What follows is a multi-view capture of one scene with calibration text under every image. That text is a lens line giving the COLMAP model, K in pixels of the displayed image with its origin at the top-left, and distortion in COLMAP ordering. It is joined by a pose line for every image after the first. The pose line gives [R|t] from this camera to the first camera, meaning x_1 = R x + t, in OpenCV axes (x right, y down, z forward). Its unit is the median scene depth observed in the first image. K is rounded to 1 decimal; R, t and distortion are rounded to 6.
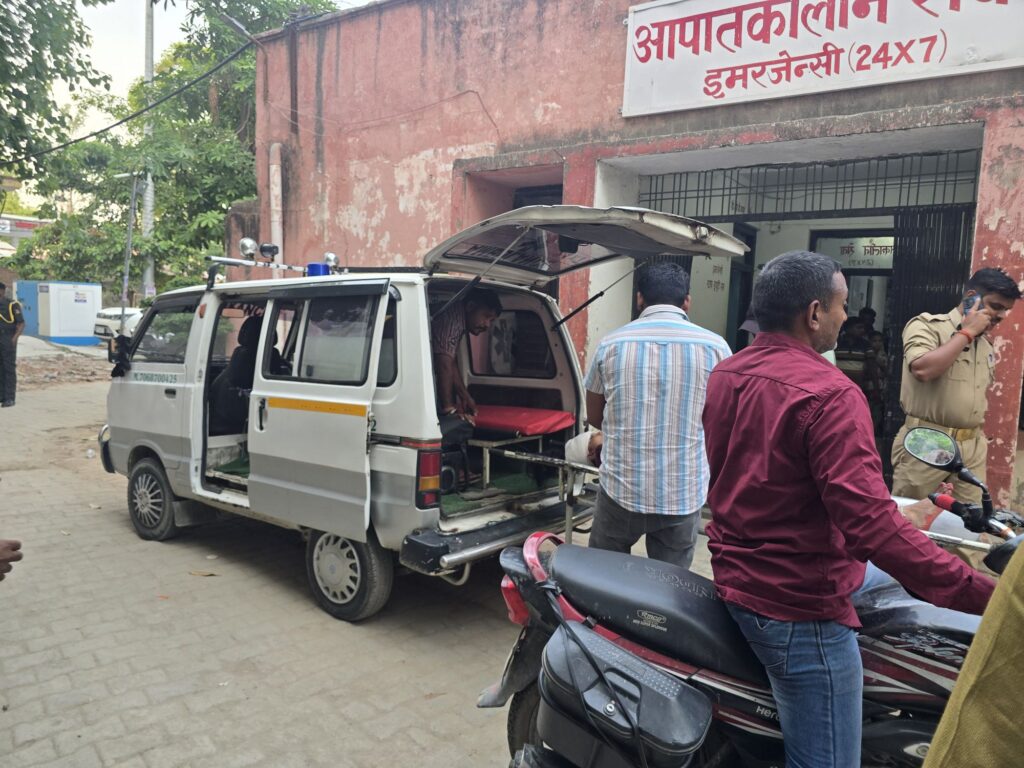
lens RADIAL K [[674.7, 0, 513.9], [0, 674.7, 377.8], [0, 0, 1]] dist [0.019271, -0.017469]
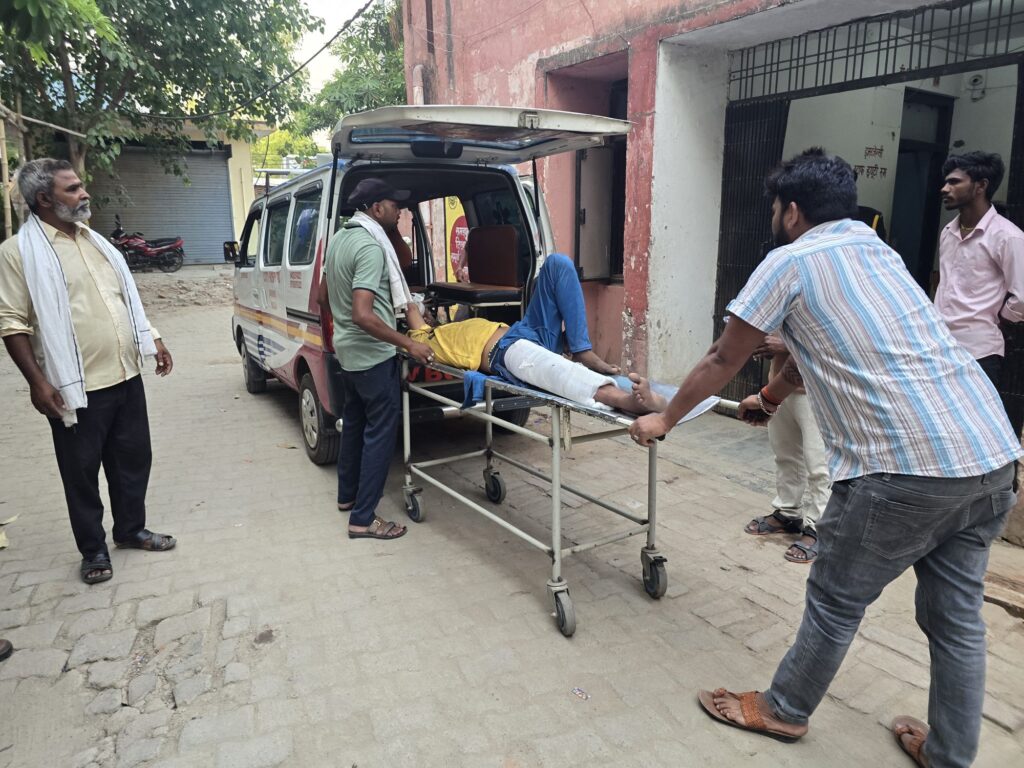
lens RADIAL K [[674.7, 0, 510.9], [0, 674.7, 367.8], [0, 0, 1]] dist [0.019271, -0.017469]
pose [[0.935538, 0.027956, -0.352119, 0.259949], [0.011459, 0.993937, 0.109356, 0.016128], [0.353041, -0.106342, 0.929545, 0.023350]]
